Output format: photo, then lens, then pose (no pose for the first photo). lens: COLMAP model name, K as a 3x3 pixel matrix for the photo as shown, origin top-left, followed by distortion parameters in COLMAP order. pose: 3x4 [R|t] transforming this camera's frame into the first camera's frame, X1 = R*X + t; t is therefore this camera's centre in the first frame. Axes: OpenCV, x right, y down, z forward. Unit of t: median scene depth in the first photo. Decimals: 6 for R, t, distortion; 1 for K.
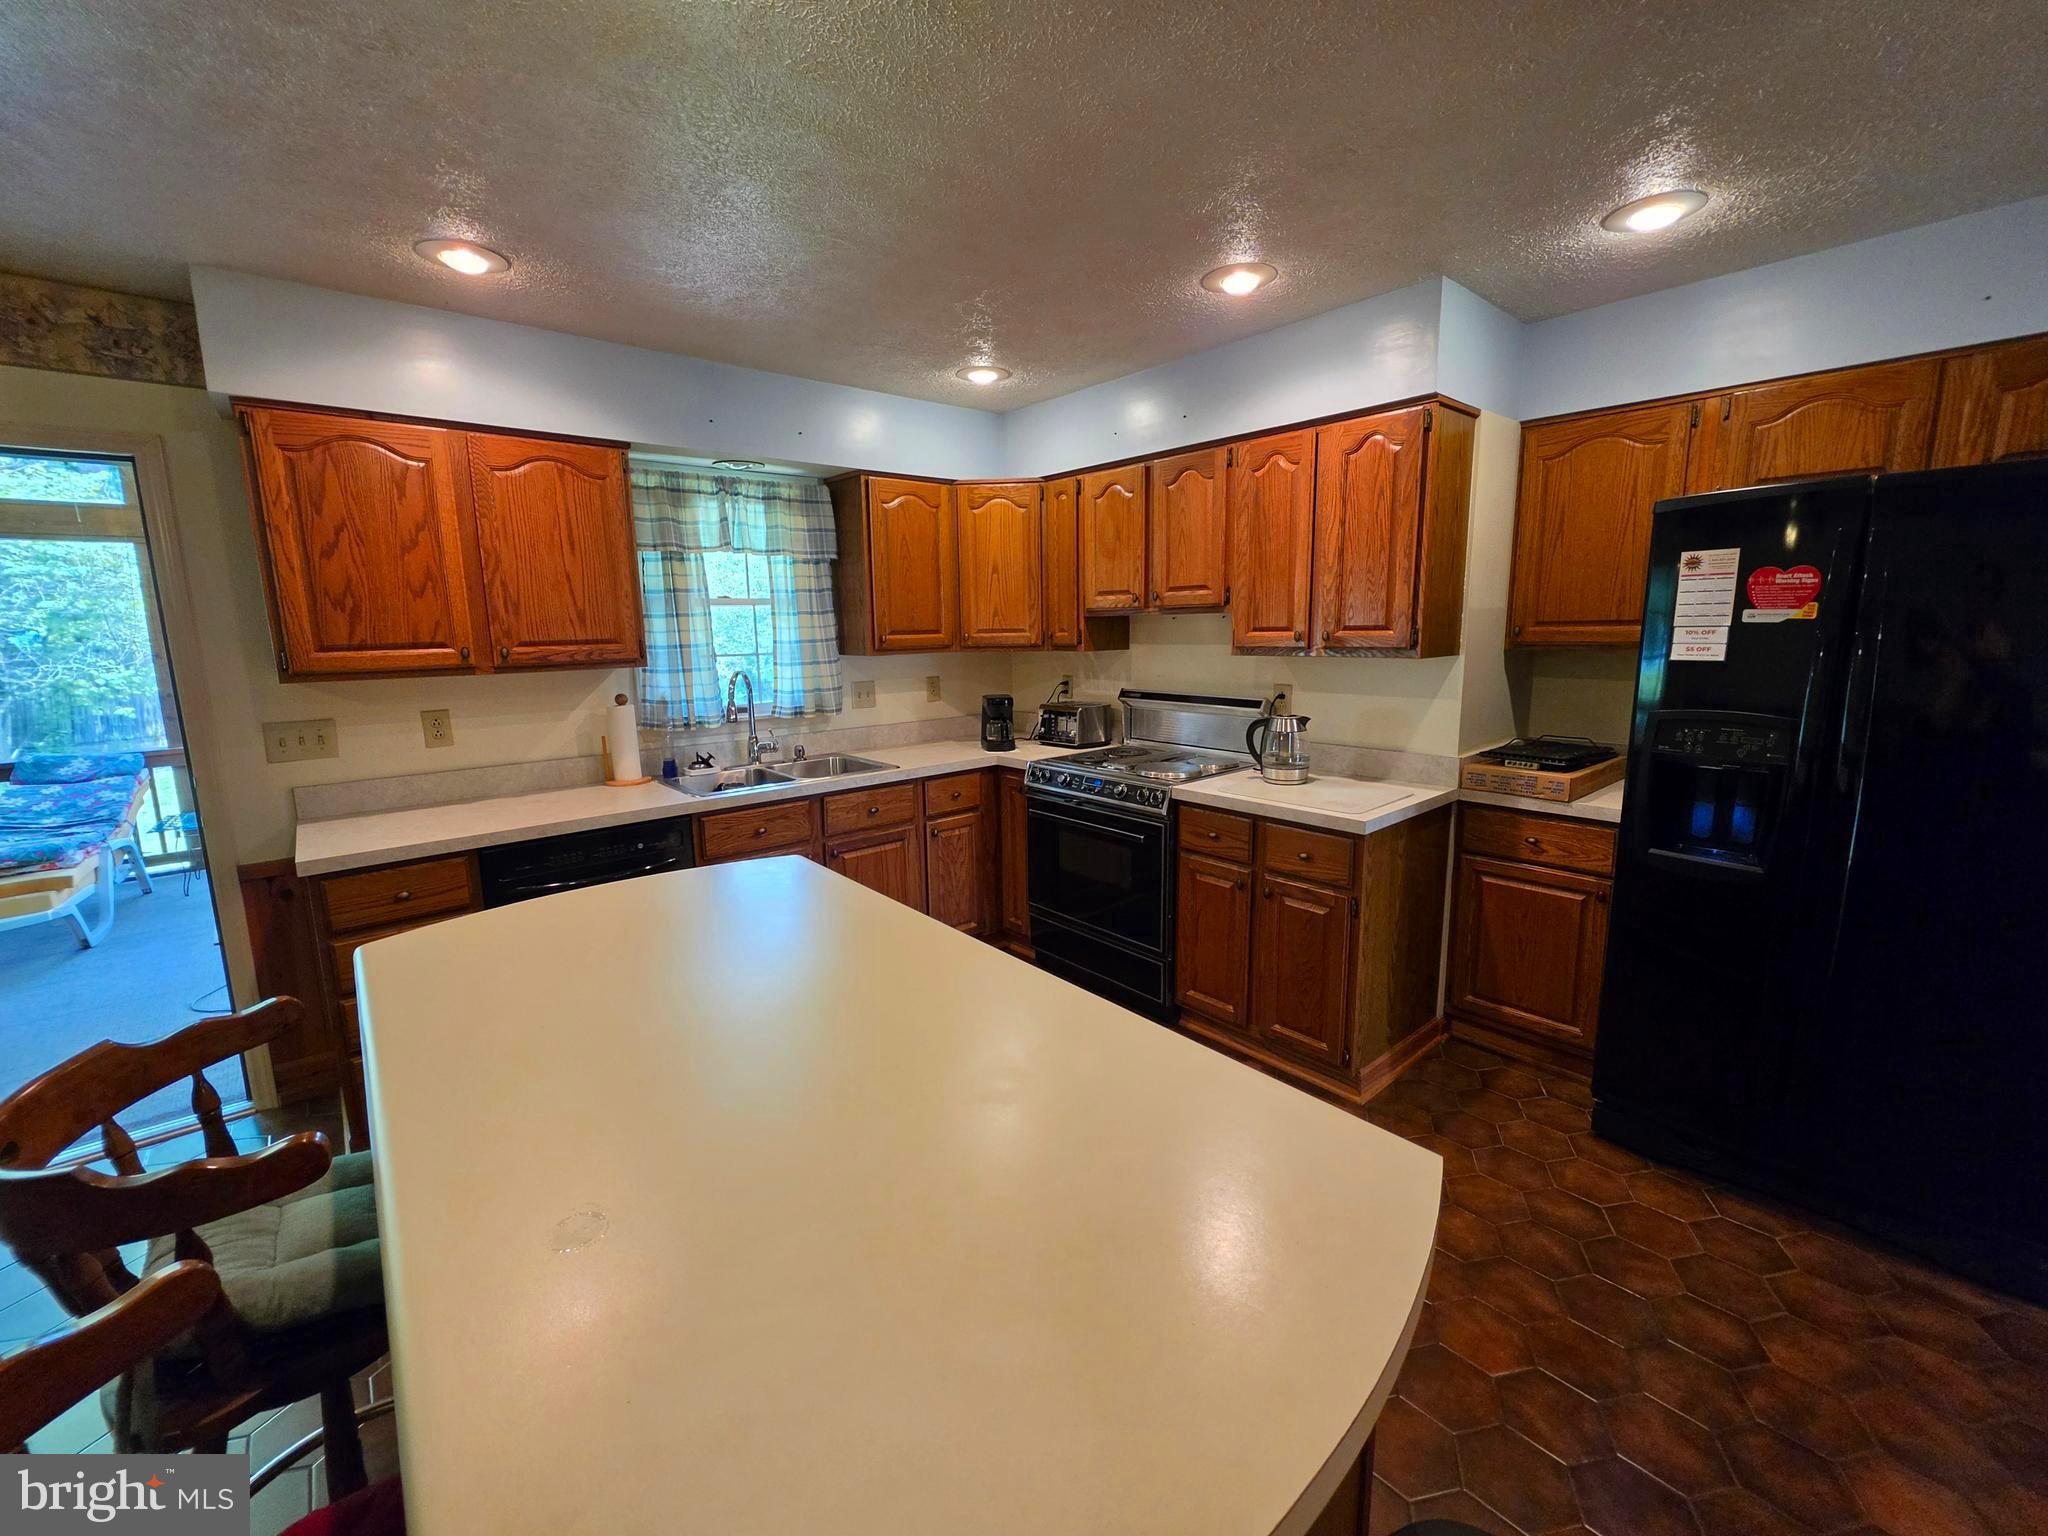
lens RADIAL K [[828.1, 0, 1018.4], [0, 828.1, 758.9], [0, 0, 1]] dist [-0.003090, 0.000818]
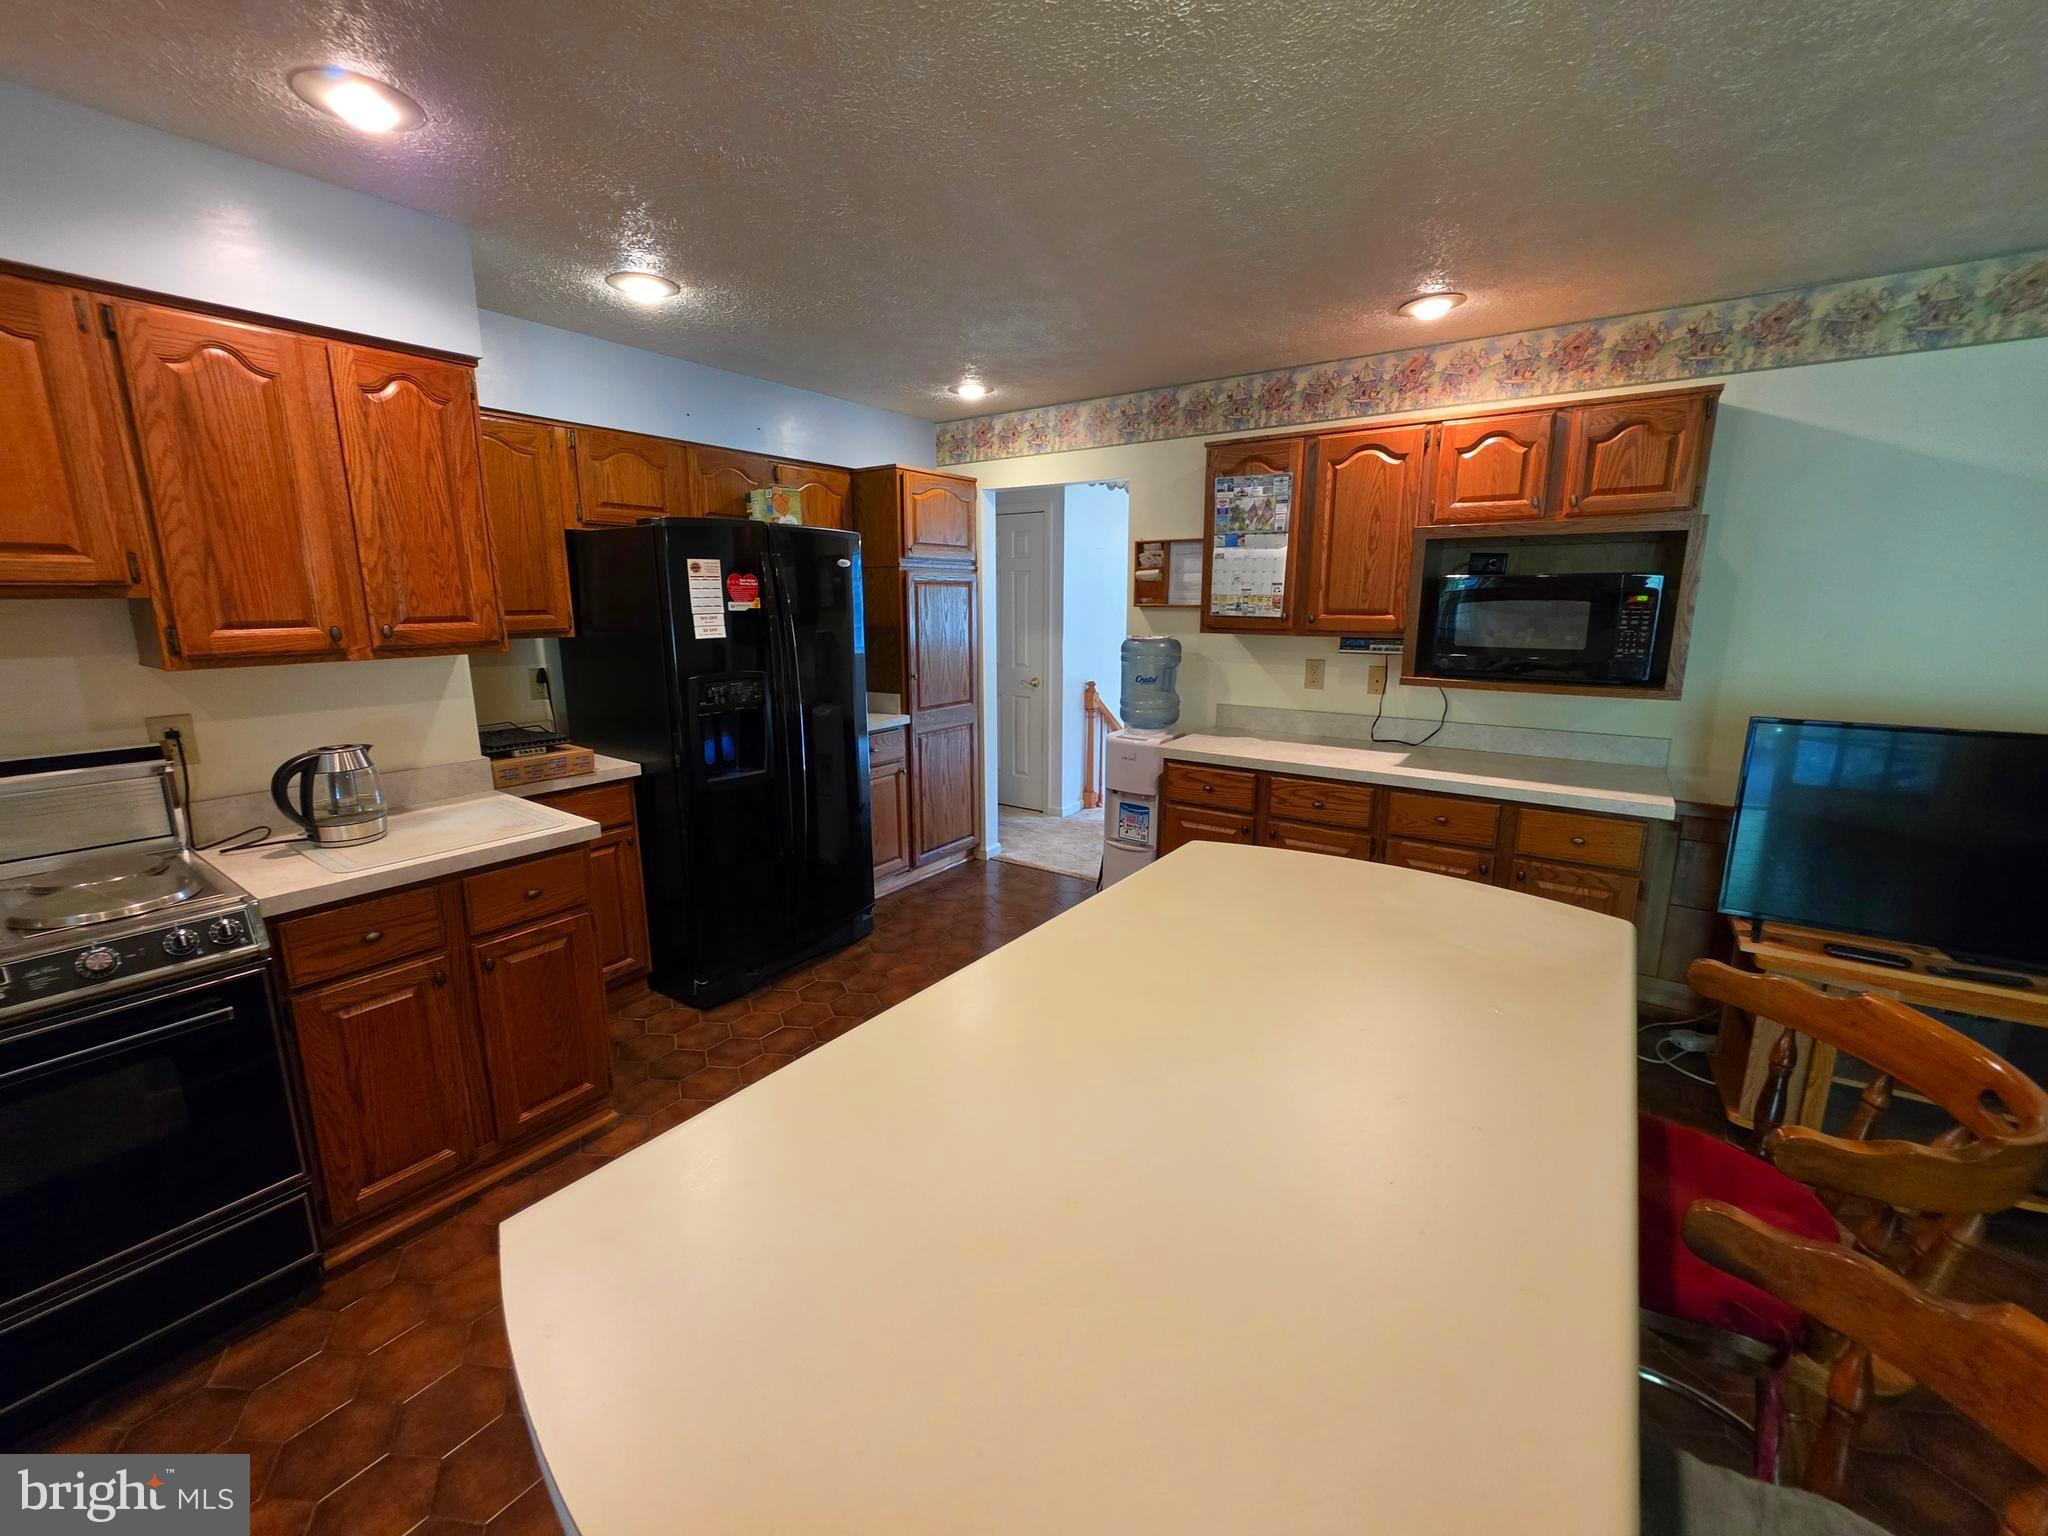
lens RADIAL K [[822.7, 0, 1019.2], [0, 822.7, 759.7], [0, 0, 1]] dist [-0.000665, -0.000184]
pose [[-0.238406, -0.174658, 0.955331, -0.484536], [0.164092, 0.962307, 0.216884, -0.100040], [-0.957202, 0.208469, -0.200760, 0.598895]]
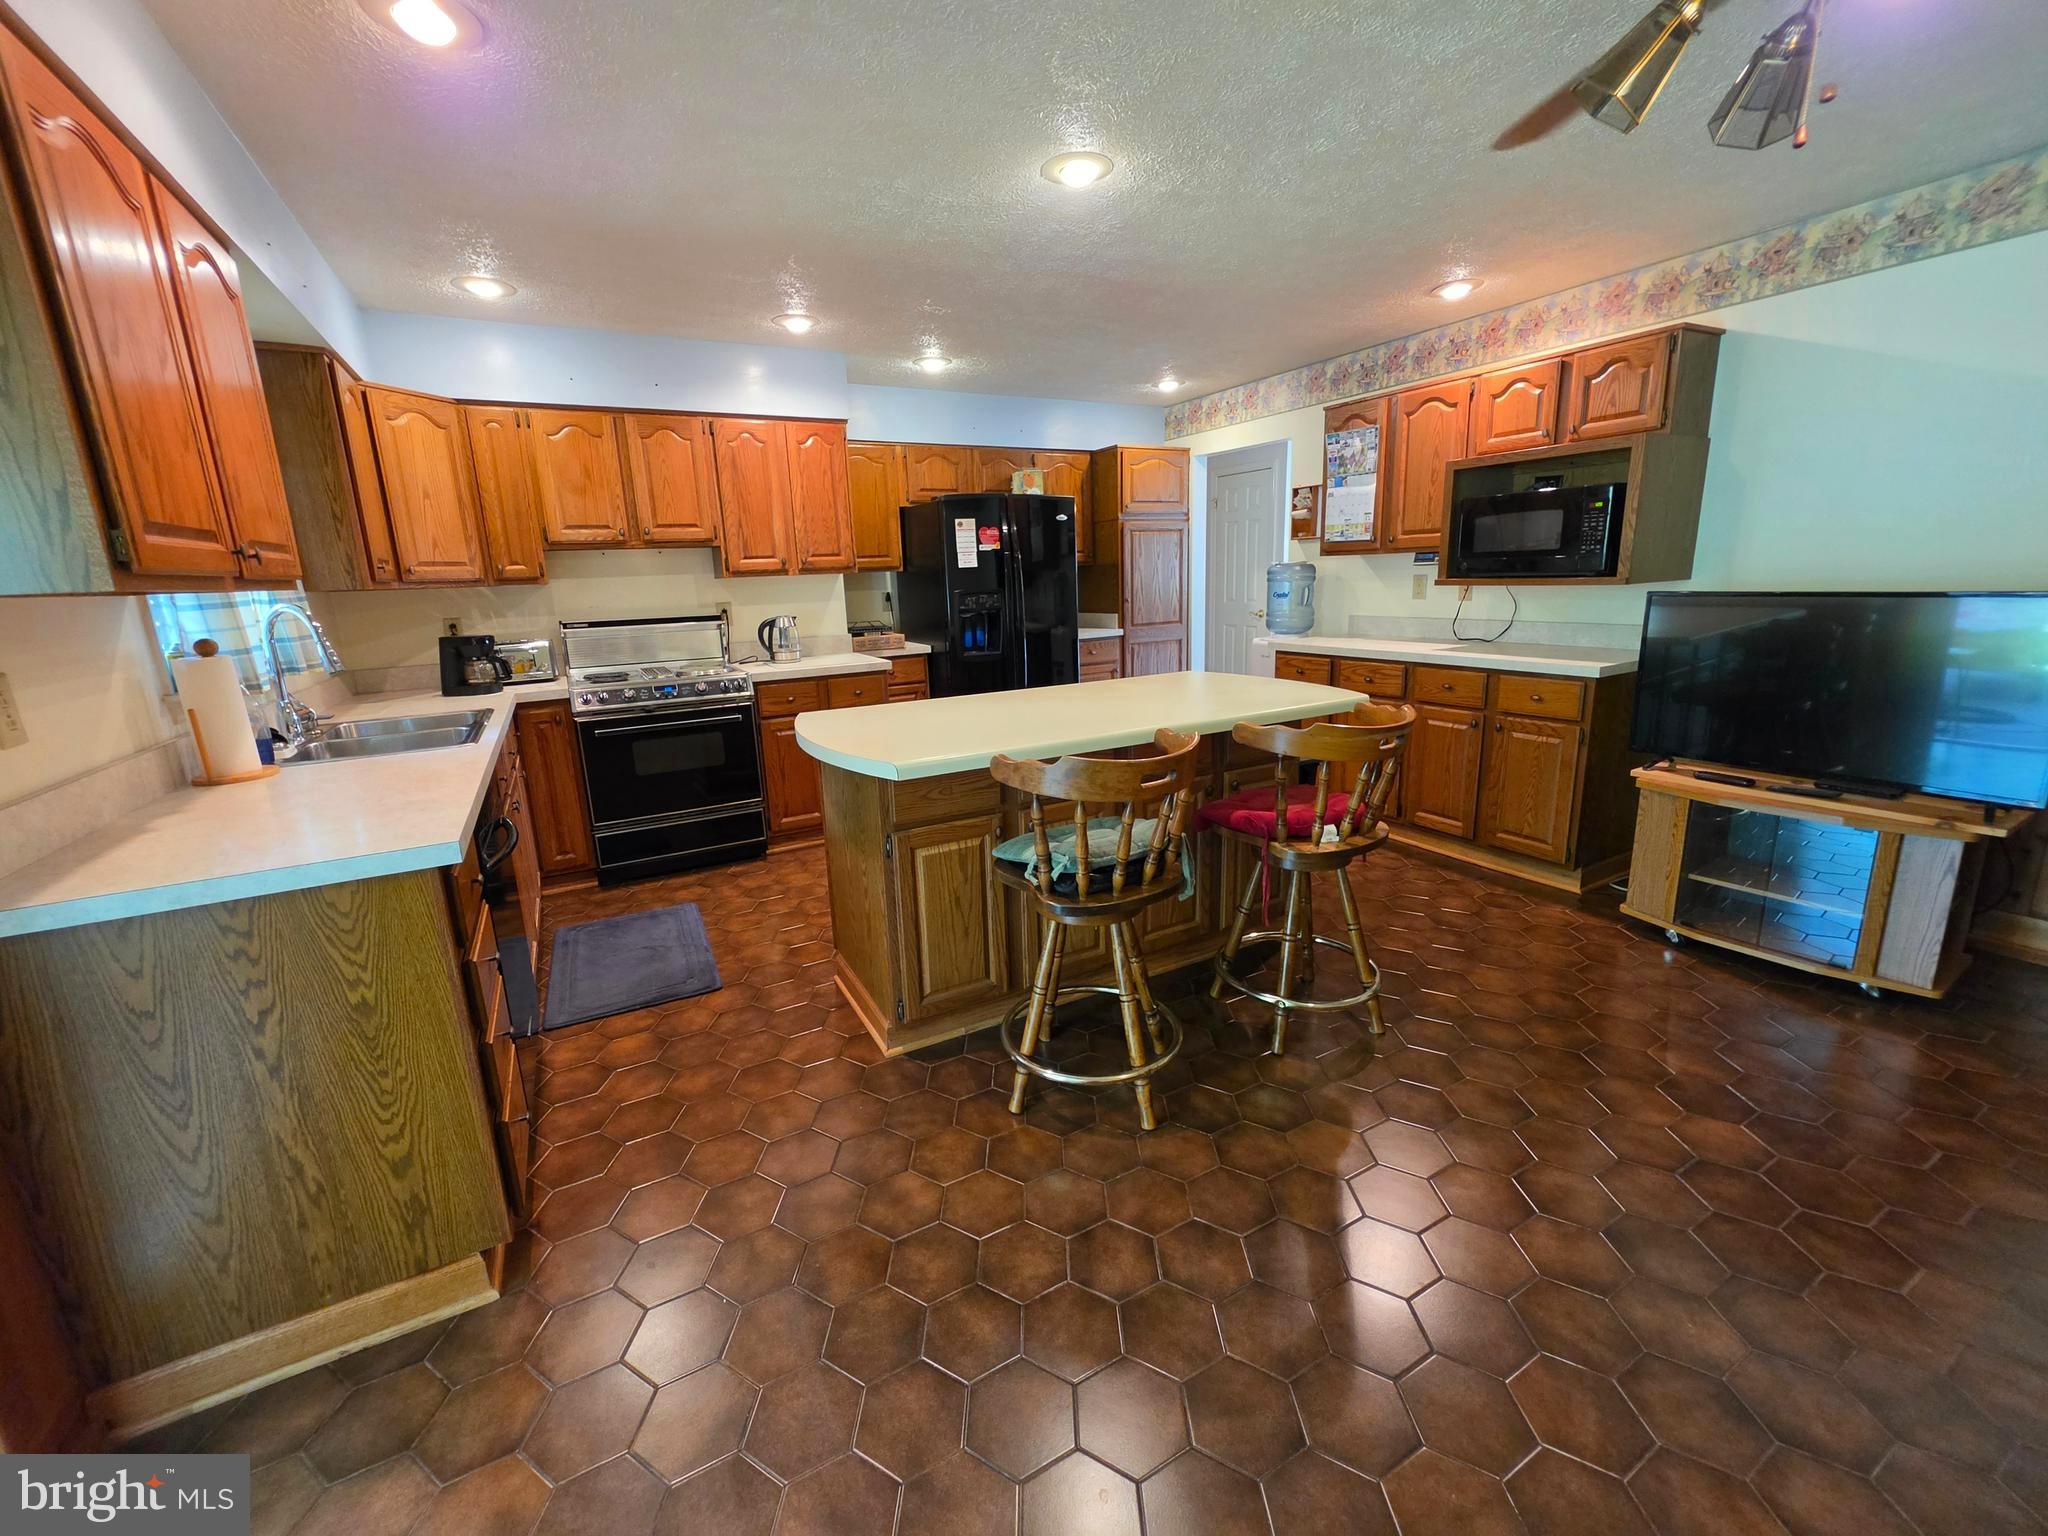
lens RADIAL K [[828.1, 0, 1018.4], [0, 828.1, 758.9], [0, 0, 1]] dist [-0.003090, 0.000818]
pose [[0.205071, -0.206990, 0.956609, -1.068110], [0.192860, 0.966765, 0.167843, 0.026992], [-0.959558, 0.150072, 0.238175, 0.288116]]
